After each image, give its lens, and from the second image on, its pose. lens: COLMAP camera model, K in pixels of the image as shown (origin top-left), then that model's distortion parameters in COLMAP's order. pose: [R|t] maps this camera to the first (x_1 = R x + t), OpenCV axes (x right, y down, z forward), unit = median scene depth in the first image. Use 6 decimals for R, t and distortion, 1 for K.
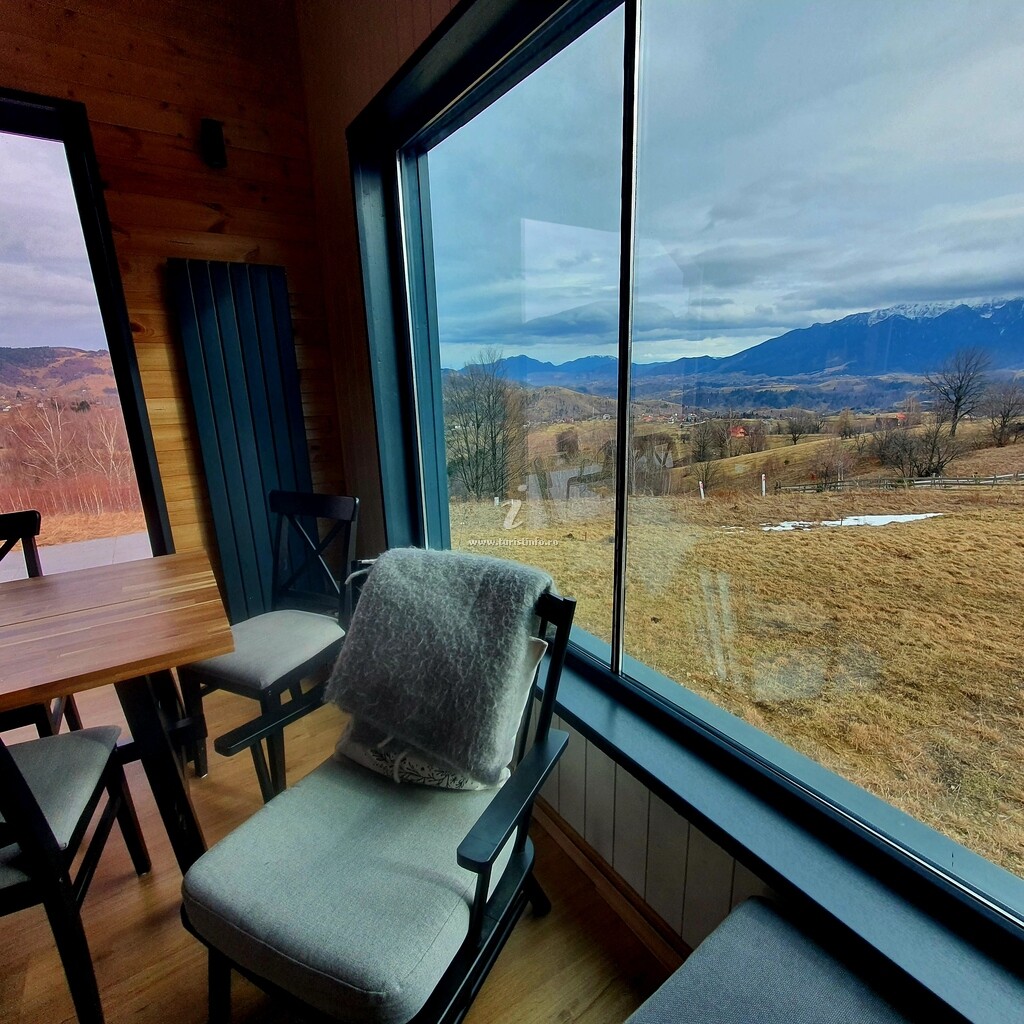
lens RADIAL K [[536.3, 0, 528.5], [0, 536.3, 518.0], [0, 0, 1]] dist [0.005296, -0.000798]
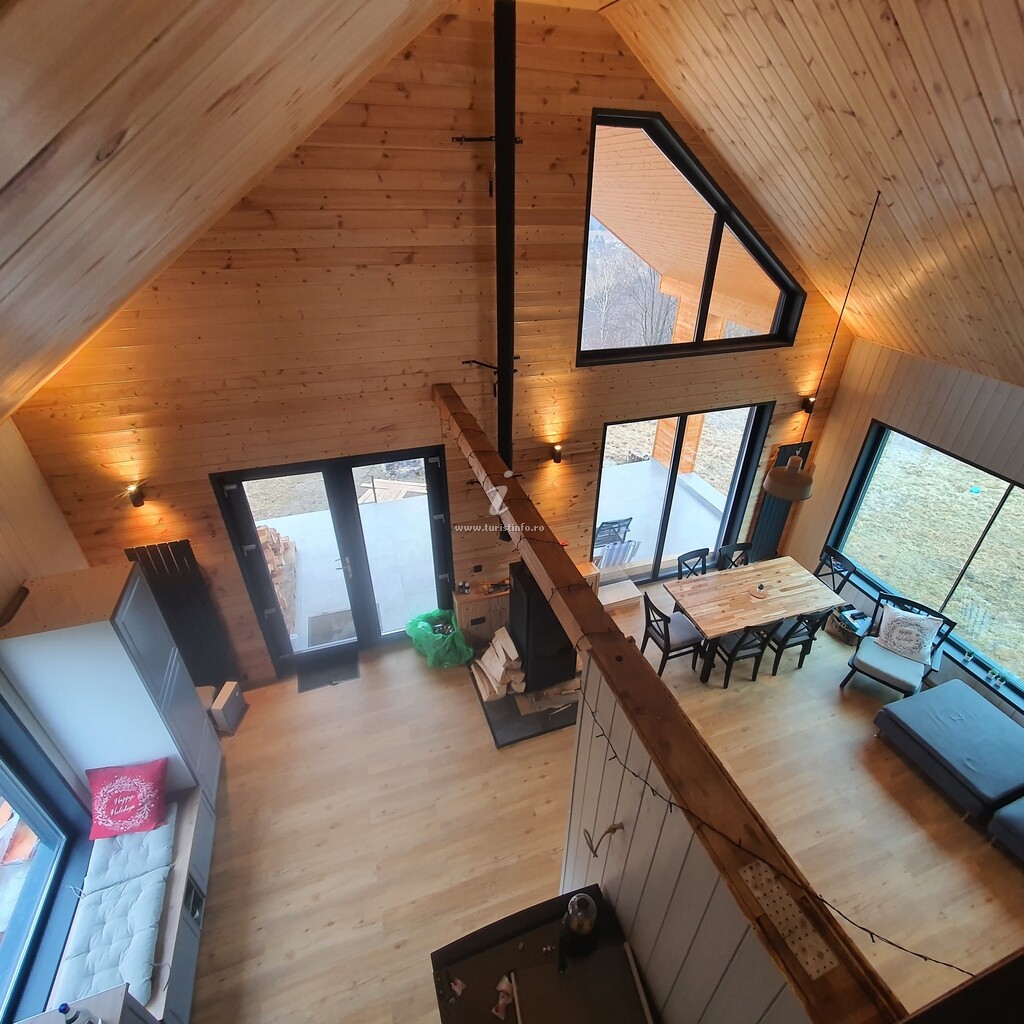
lens RADIAL K [[538.0, 0, 530.3], [0, 538.0, 523.5], [0, 0, 1]] dist [0.000990, -0.000272]
pose [[0.961680, 0.177477, -0.208982, -0.567720], [-0.104844, 0.942339, 0.317814, -0.382961], [0.253337, -0.283725, 0.924835, -0.889336]]
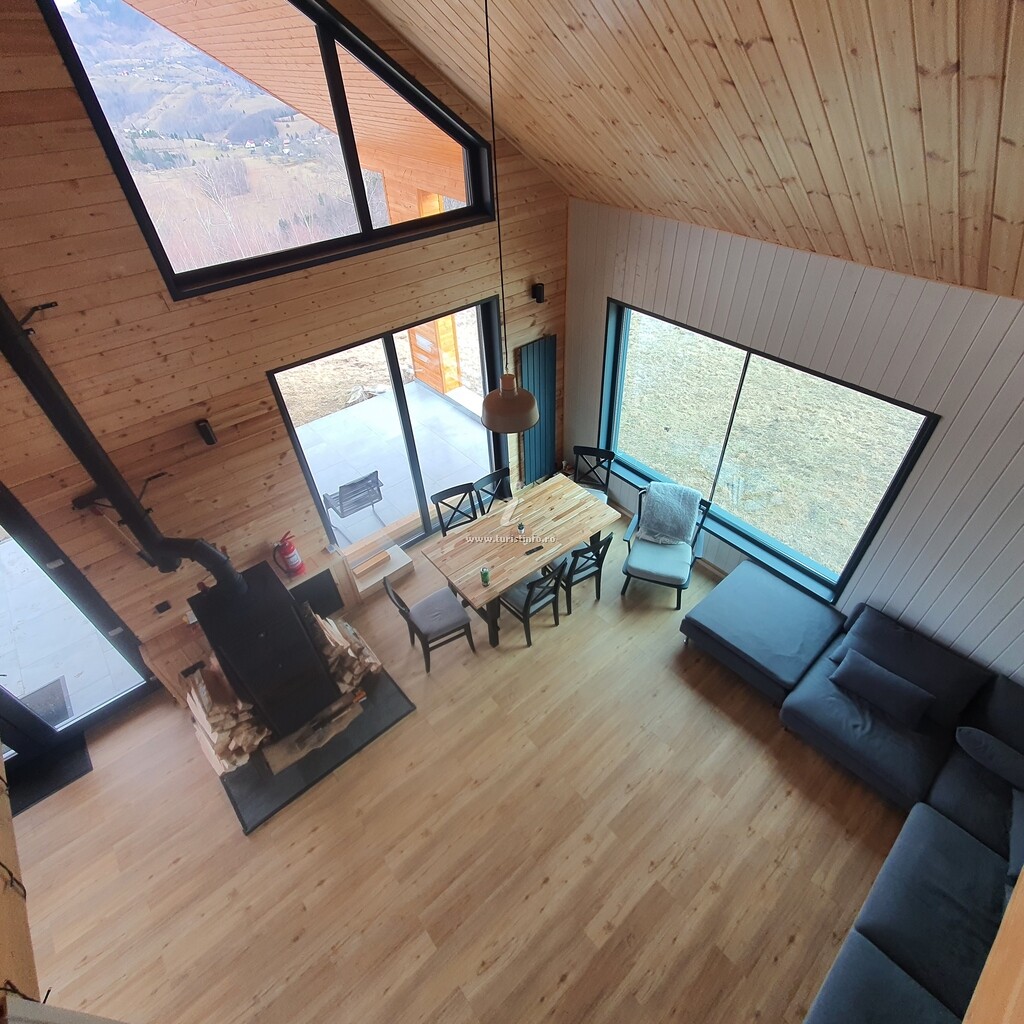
lens RADIAL K [[538.0, 0, 530.3], [0, 538.0, 523.5], [0, 0, 1]] dist [0.000990, -0.000272]
pose [[0.994359, -0.074046, 0.075937, -0.390239], [0.030733, 0.886406, 0.461887, -0.396642], [-0.101512, -0.456948, 0.883682, -0.618462]]
